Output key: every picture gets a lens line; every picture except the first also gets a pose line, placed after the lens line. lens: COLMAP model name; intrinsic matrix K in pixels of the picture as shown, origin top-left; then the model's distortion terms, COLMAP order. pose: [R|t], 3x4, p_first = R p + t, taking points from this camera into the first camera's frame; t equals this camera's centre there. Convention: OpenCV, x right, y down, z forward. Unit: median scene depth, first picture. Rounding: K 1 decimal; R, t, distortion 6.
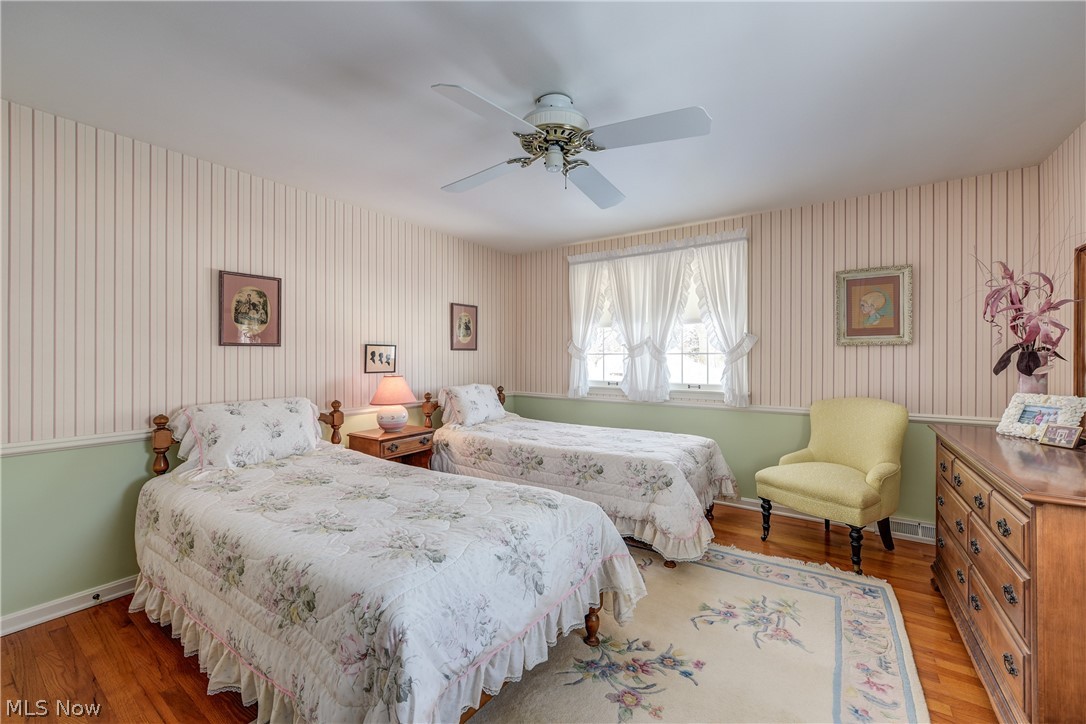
lens RADIAL K [[431.3, 0, 544.6], [0, 431.3, 355.9], [0, 0, 1]] dist [-0.003610, 0.000189]
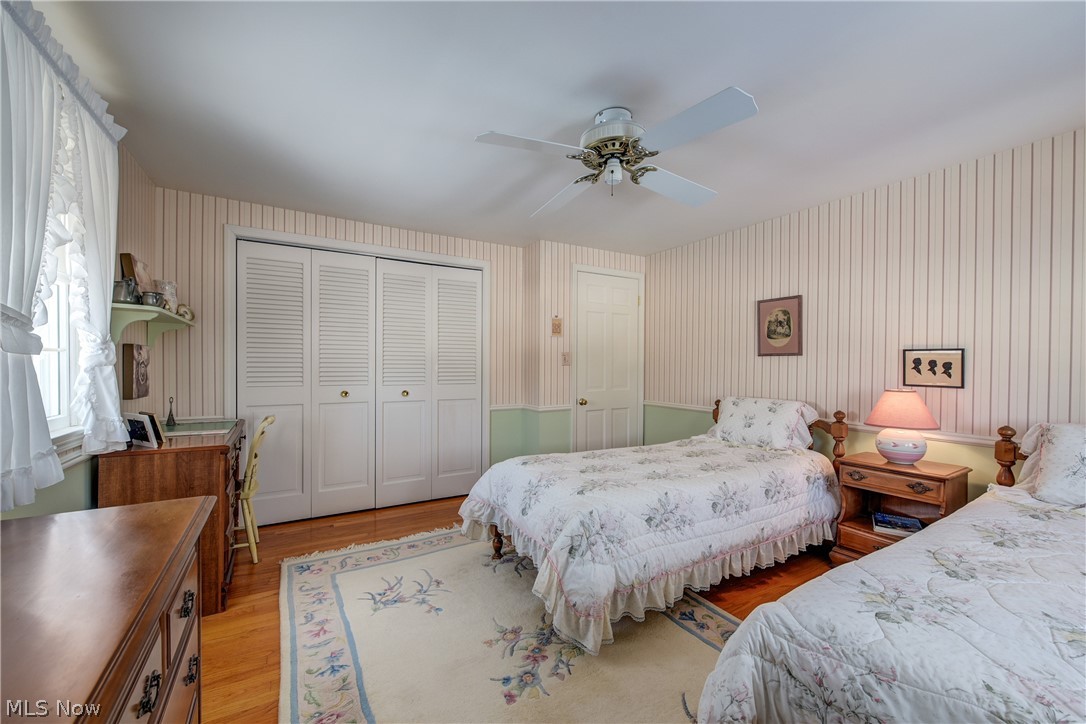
lens RADIAL K [[431.3, 0, 546.3], [0, 431.3, 365.6], [0, 0, 1]] dist [-0.003610, 0.000189]
pose [[-0.418120, 0.007211, -0.908363, 0.464076], [0.000534, 0.999970, 0.007692, -0.002920], [0.908392, 0.002731, -0.418111, 0.580701]]
